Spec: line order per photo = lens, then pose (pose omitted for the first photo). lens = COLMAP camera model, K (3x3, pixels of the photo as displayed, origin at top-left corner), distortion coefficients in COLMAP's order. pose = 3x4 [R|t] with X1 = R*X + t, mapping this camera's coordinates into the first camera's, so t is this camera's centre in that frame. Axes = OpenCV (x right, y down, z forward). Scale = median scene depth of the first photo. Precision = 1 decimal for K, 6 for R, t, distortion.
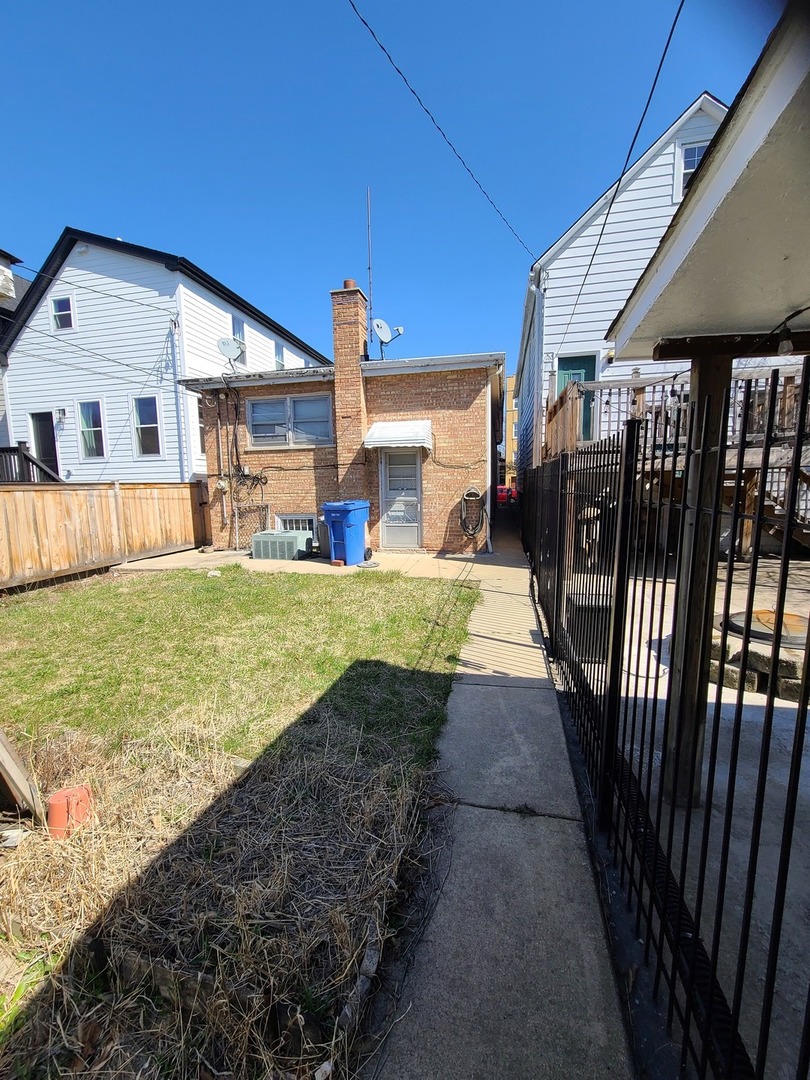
lens RADIAL K [[441.2, 0, 404.9], [0, 441.2, 542.7], [0, 0, 1]] dist [0.002216, 0.000180]
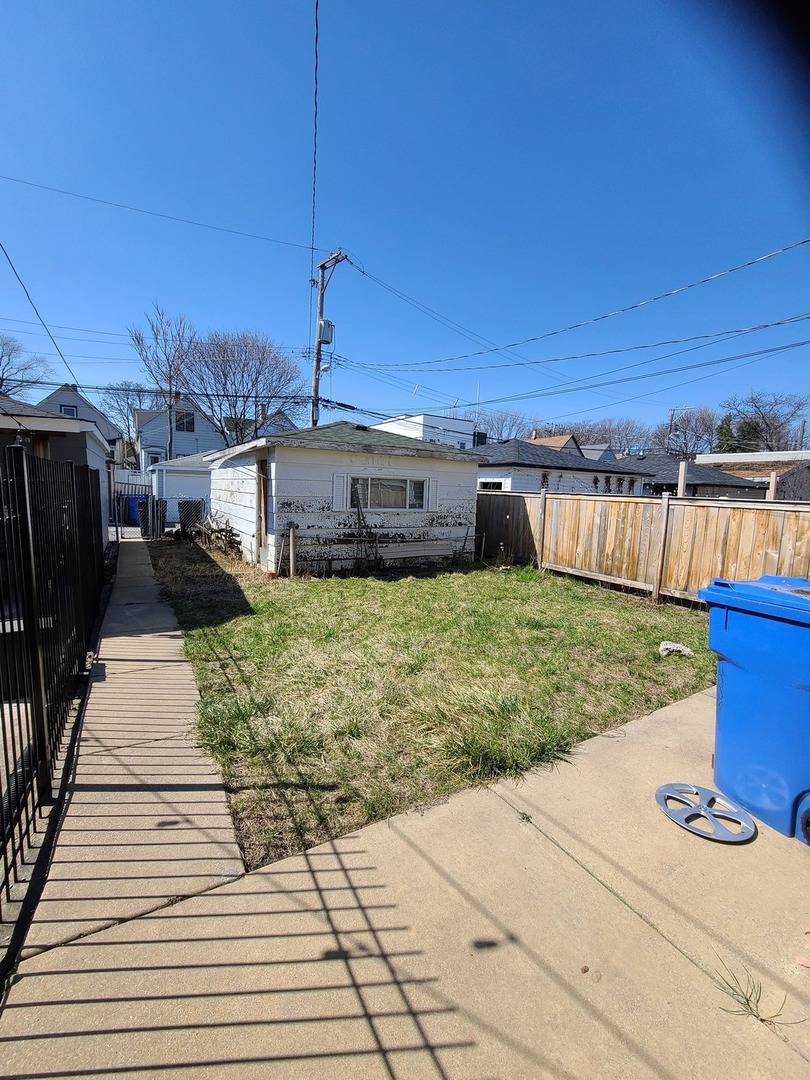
lens RADIAL K [[441.2, 0, 402.2], [0, 441.2, 540.4], [0, 0, 1]] dist [0.002216, 0.000180]
pose [[-0.722732, 0.067304, -0.687844, 0.409227], [-0.119724, 0.968008, 0.220514, -0.257353], [0.680680, 0.241724, -0.691552, 1.770946]]
